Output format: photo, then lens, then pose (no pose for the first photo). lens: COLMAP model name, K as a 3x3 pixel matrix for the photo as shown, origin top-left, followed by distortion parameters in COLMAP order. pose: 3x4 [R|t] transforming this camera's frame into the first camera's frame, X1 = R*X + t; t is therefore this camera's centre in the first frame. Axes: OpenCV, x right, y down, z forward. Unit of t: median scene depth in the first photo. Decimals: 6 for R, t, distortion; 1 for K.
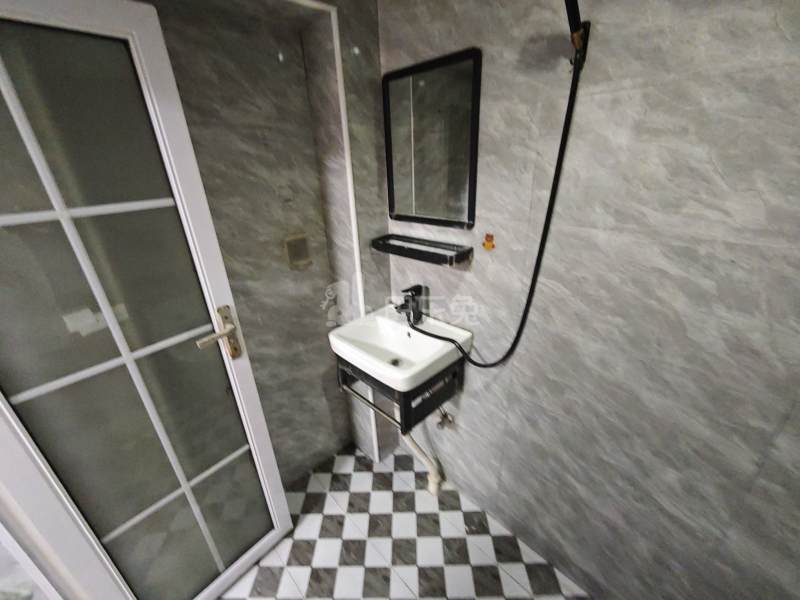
lens RADIAL K [[333.4, 0, 400.6], [0, 333.4, 302.6], [0, 0, 1]] dist [-0.010230, 0.008628]
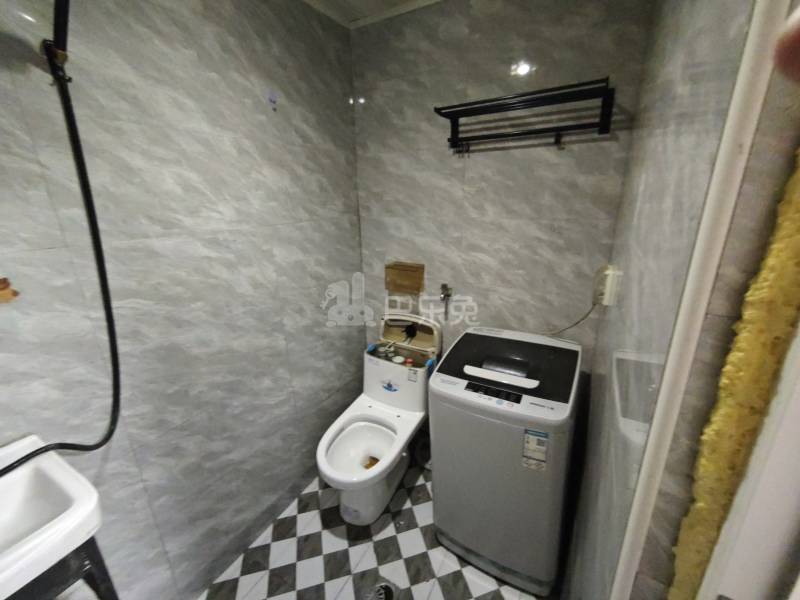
lens RADIAL K [[333.4, 0, 400.6], [0, 333.4, 302.6], [0, 0, 1]] dist [-0.010230, 0.008628]
pose [[-0.280960, -0.250622, 0.926418, -0.802310], [0.411977, 0.840342, 0.352278, -0.089588], [-0.866797, 0.480639, -0.132852, 0.545028]]
